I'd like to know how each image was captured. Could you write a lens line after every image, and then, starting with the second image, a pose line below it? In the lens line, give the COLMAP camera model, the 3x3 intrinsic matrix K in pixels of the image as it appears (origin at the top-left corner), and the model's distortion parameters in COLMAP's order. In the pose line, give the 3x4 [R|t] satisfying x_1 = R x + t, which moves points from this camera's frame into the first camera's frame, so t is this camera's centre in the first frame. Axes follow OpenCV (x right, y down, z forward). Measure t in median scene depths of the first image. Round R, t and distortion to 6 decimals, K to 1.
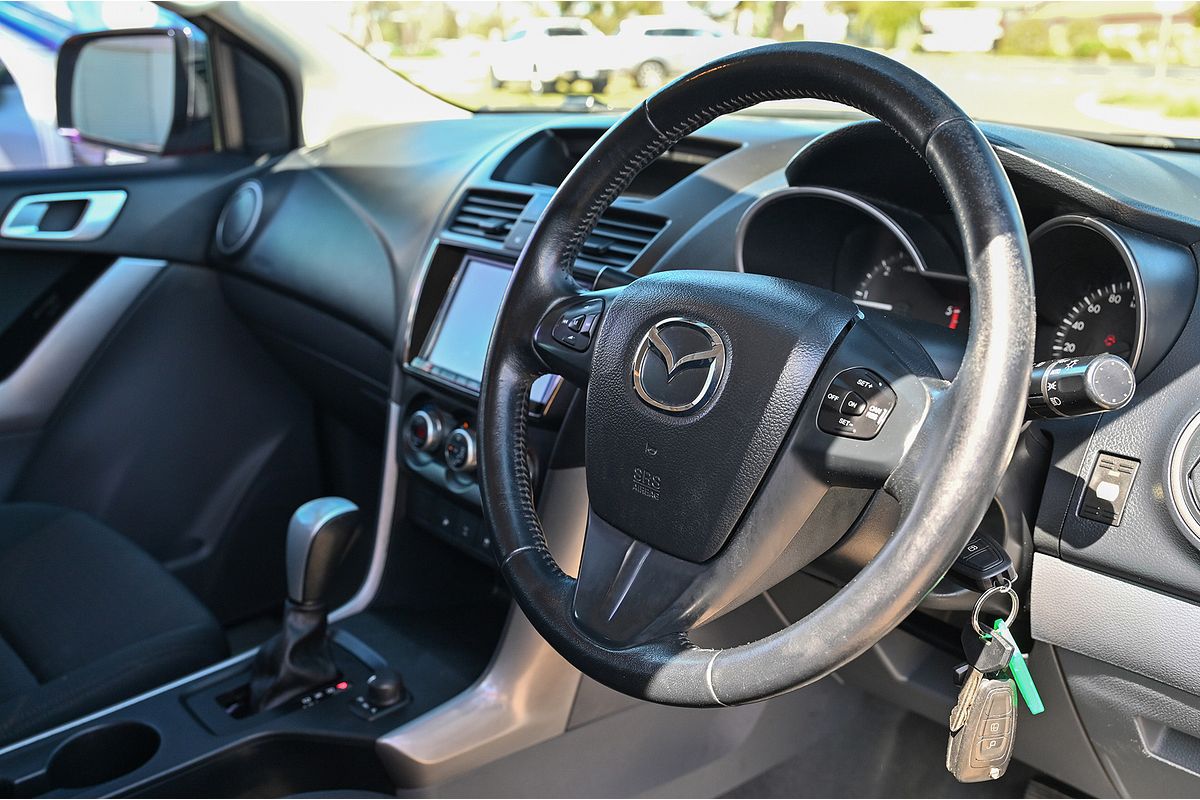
lens RADIAL K [[1141.5, 0, 601.9], [0, 1141.5, 395.5], [0, 0, 1]] dist [-0.003342, 0.000000]
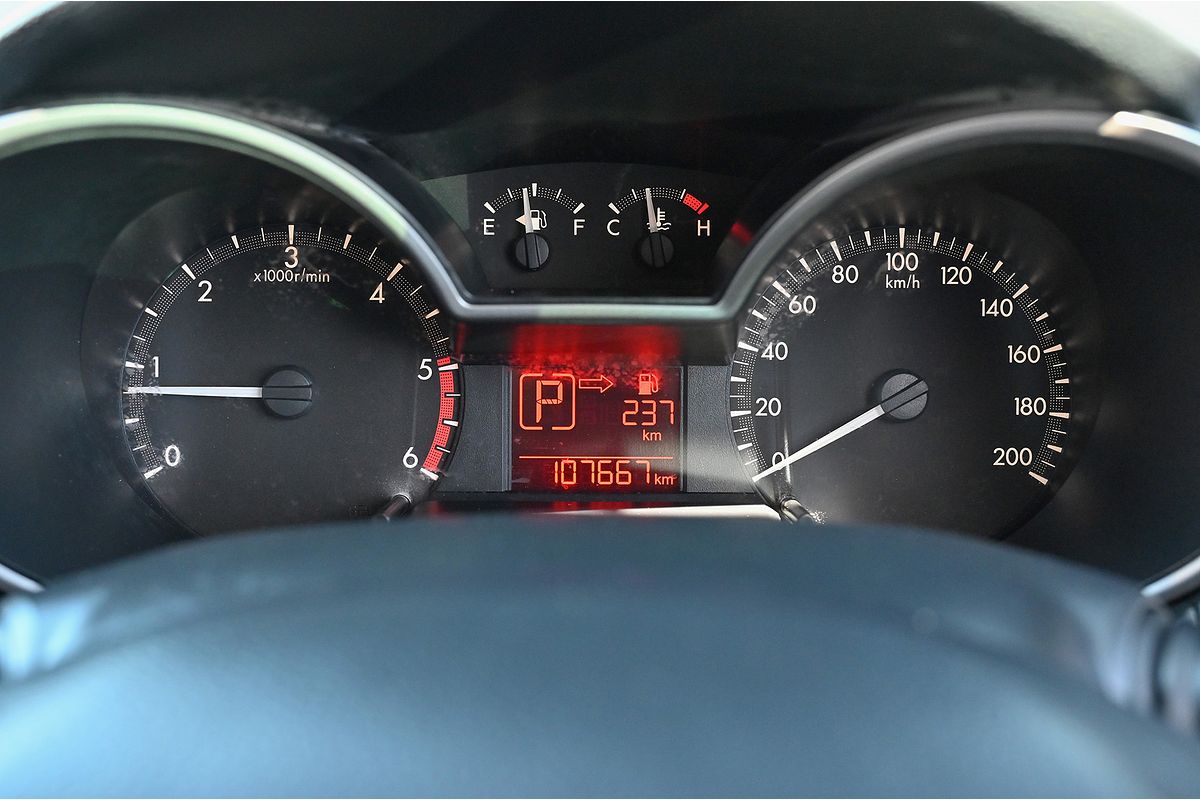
lens RADIAL K [[1491.8, 0, 600.3], [0, 1491.8, 400.1], [0, 0, 1]] dist [0.014090, 0.000000]
pose [[0.640719, -0.283934, 0.713345, -0.015524], [0.203833, 0.958671, 0.198501, -0.163927], [-0.740224, 0.018220, 0.672113, 0.678053]]
